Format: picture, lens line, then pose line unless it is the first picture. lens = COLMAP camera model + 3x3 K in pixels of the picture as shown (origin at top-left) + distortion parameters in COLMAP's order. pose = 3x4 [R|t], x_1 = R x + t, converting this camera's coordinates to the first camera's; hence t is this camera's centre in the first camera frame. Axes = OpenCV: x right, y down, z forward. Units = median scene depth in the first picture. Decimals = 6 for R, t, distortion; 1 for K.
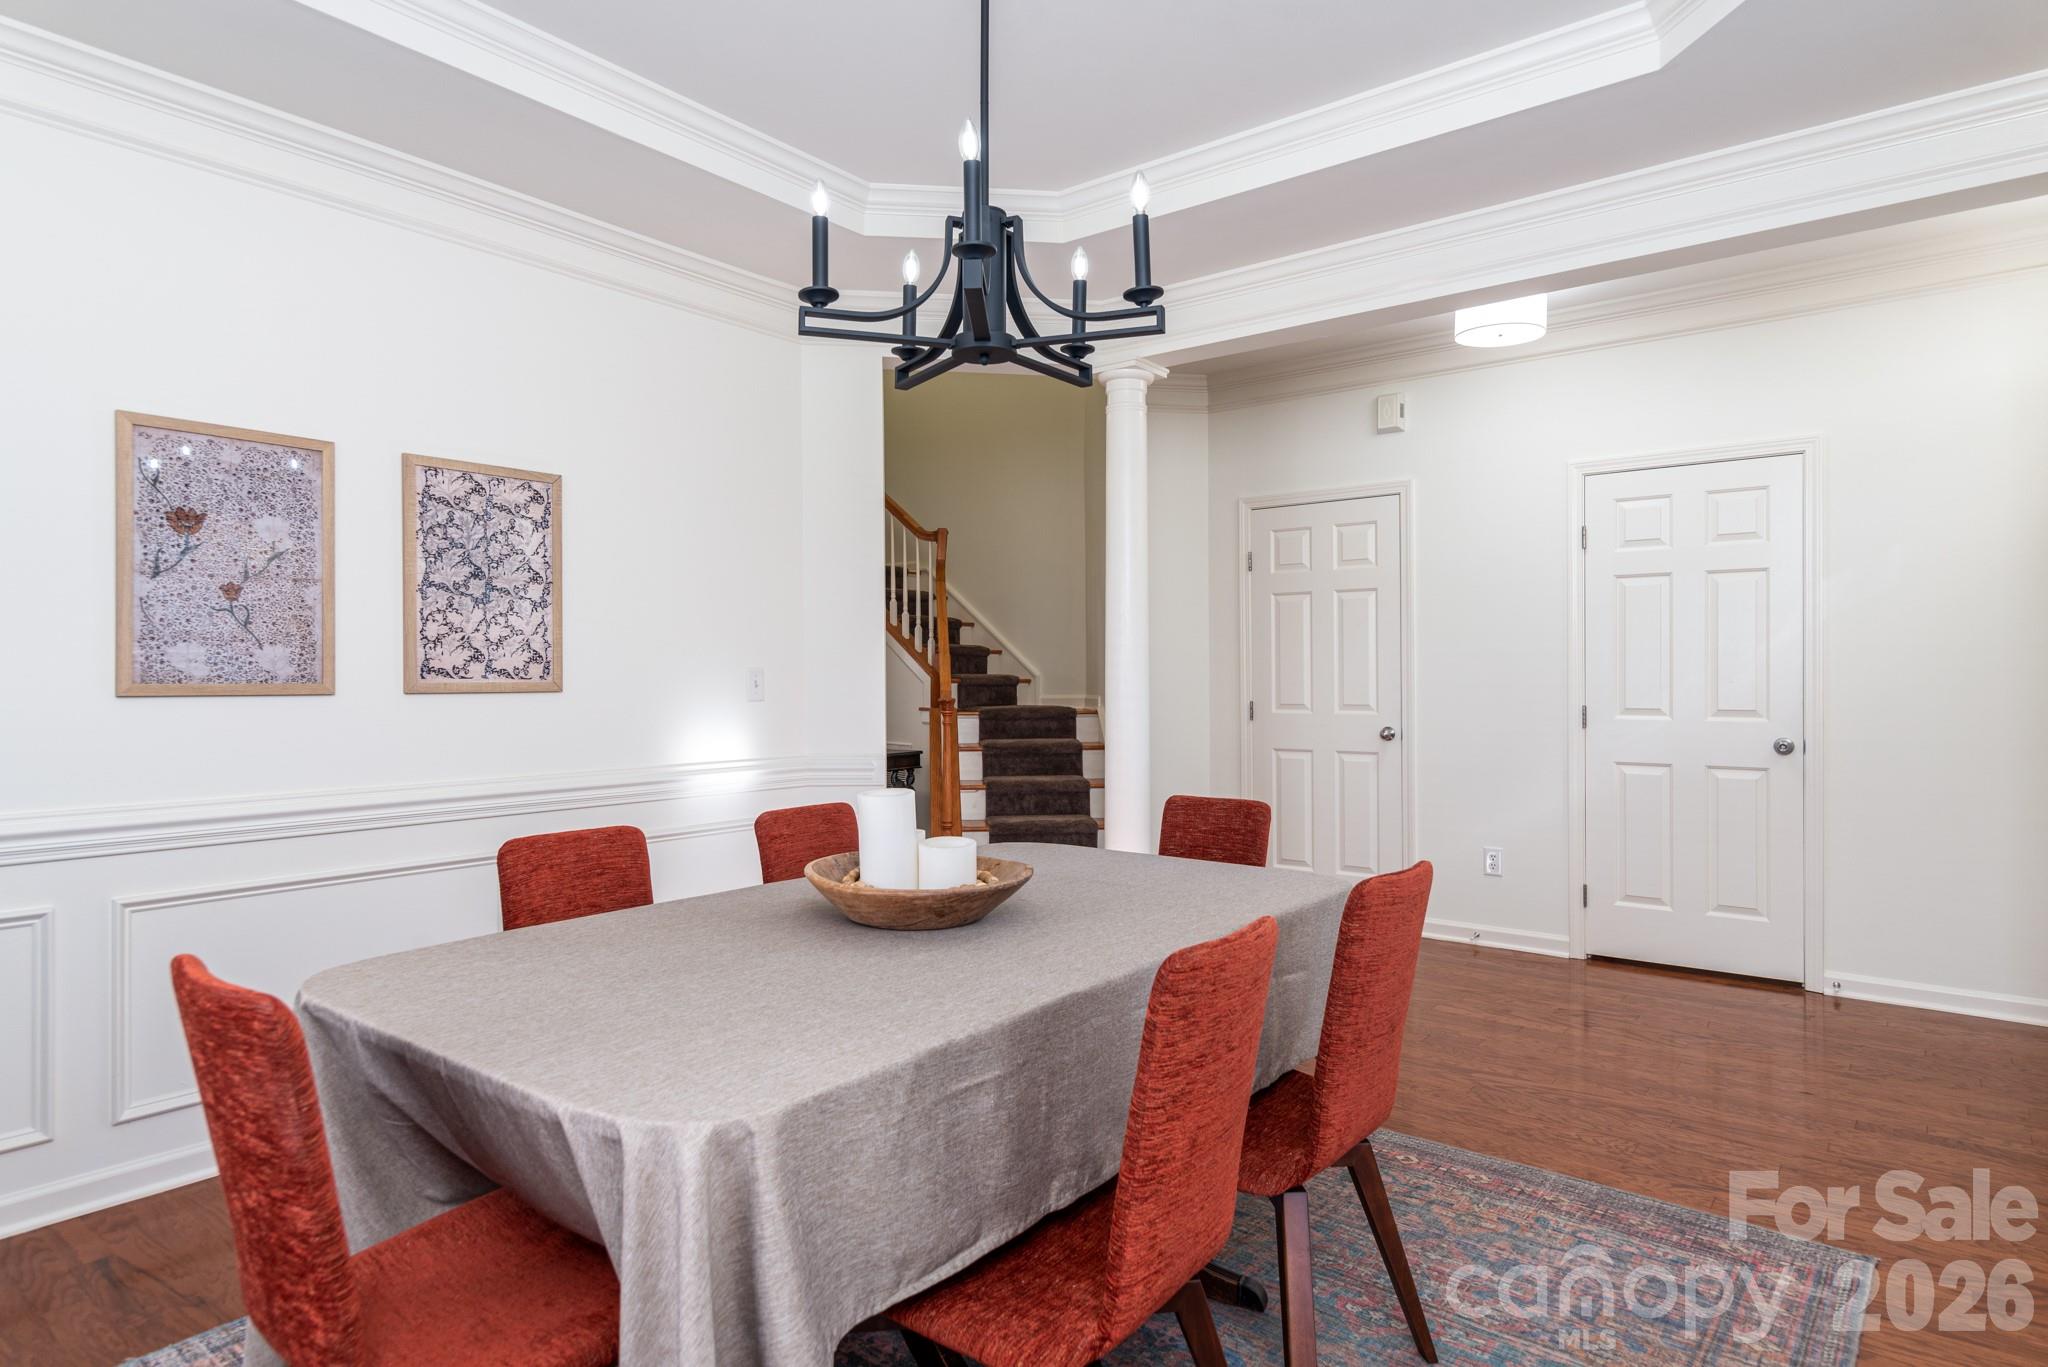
lens RADIAL K [[1143.7, 0, 1028.1], [0, 1143.7, 679.5], [0, 0, 1]] dist [0.021225, -0.001409]
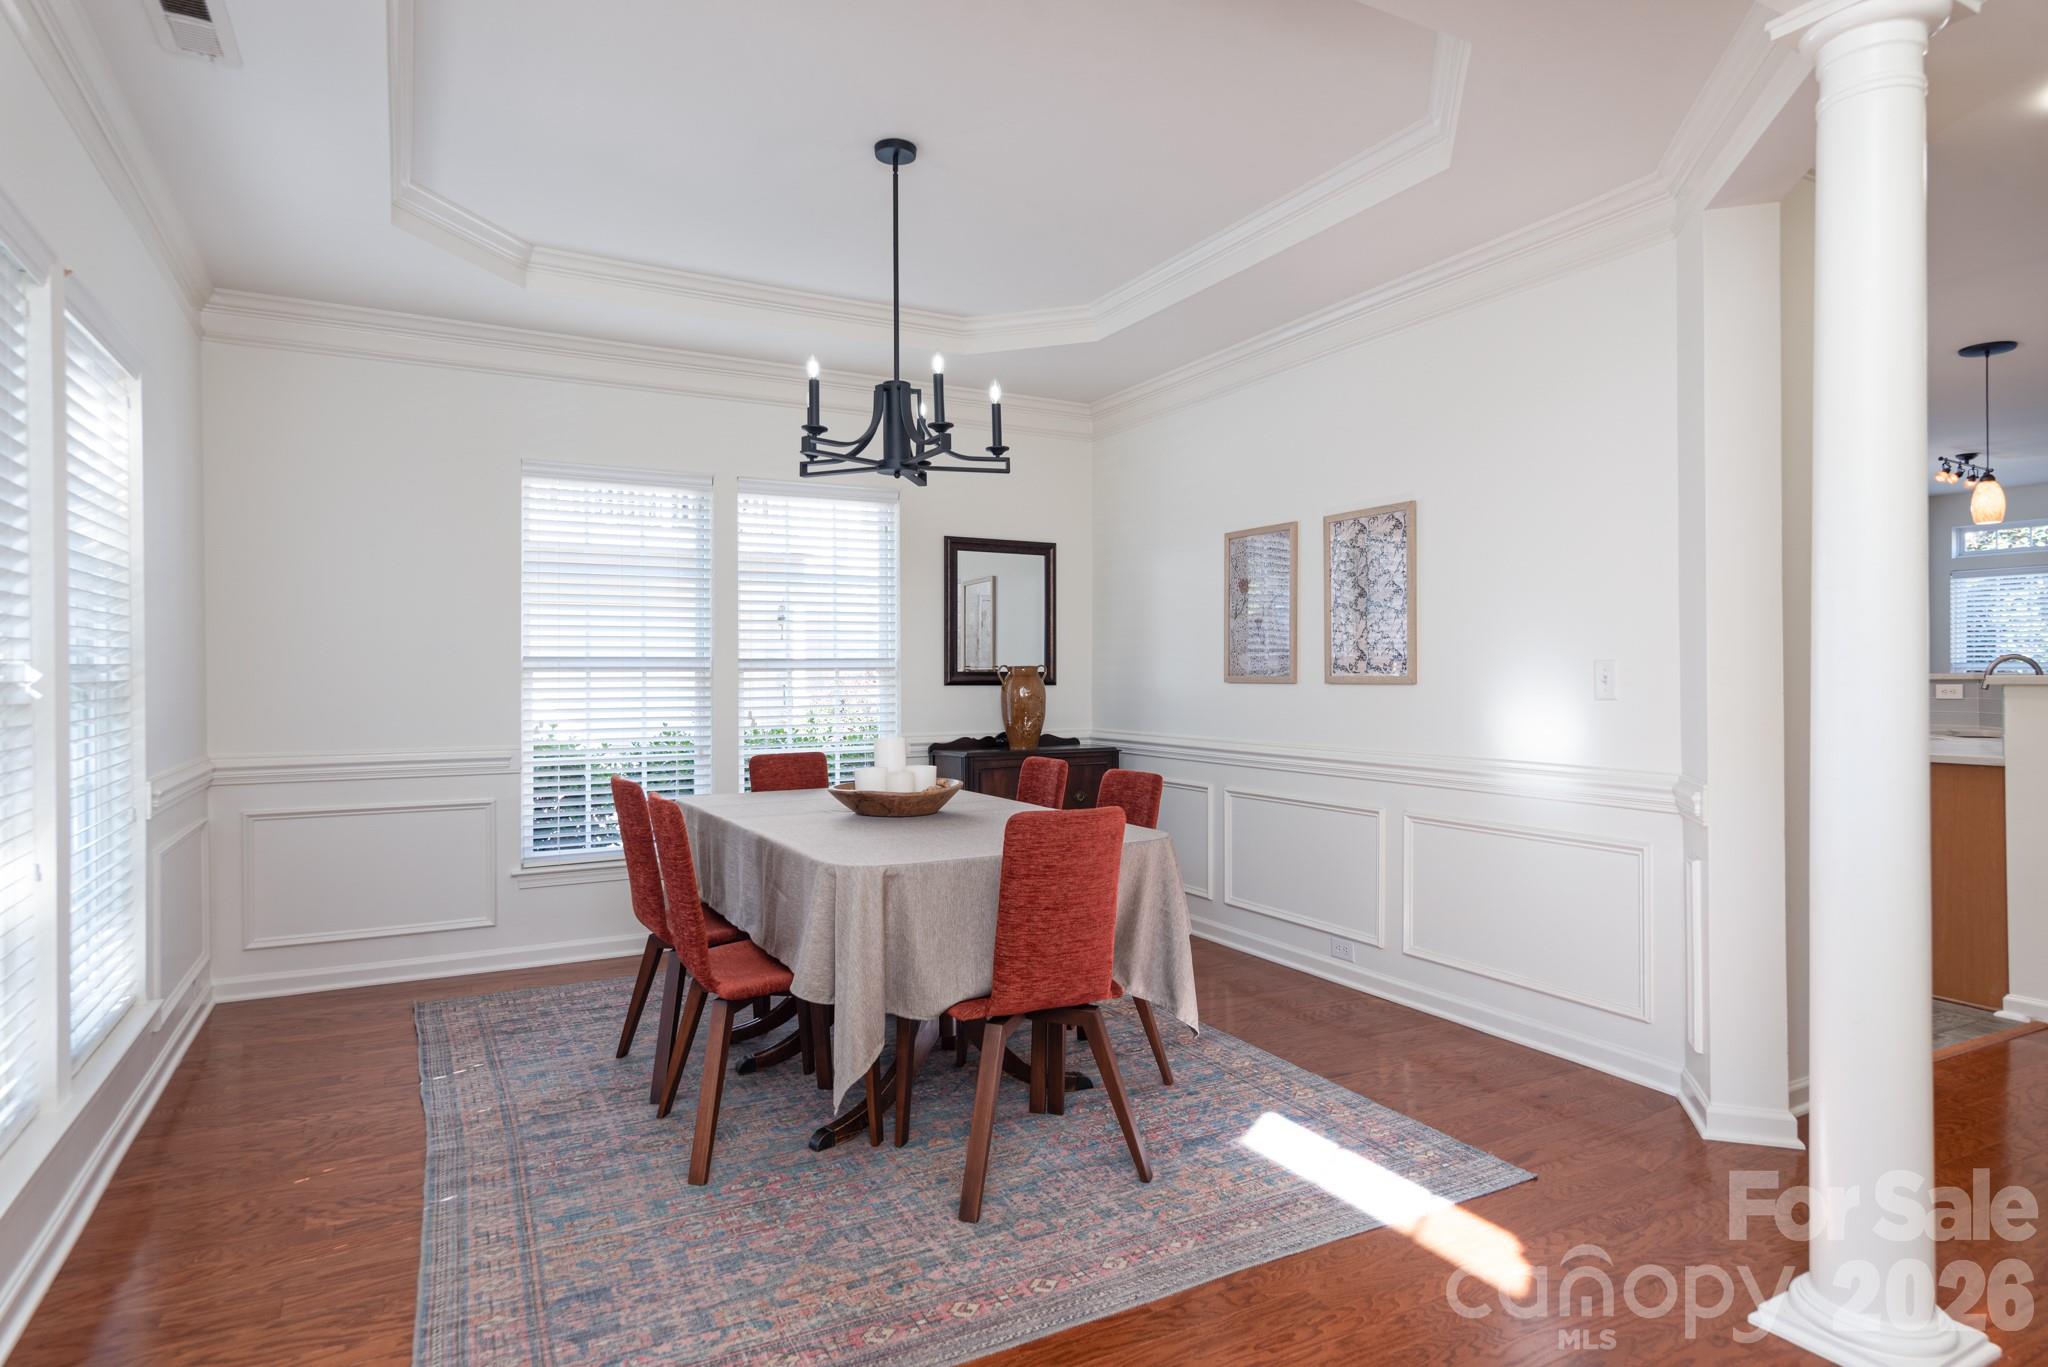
lens RADIAL K [[1143.7, 0, 1028.1], [0, 1143.7, 679.5], [0, 0, 1]] dist [0.021225, -0.001409]
pose [[-0.397673, 0.005238, -0.917512, 0.904546], [-0.002244, 0.999975, 0.006681, -0.001249], [0.917525, 0.004715, -0.397651, 1.203995]]
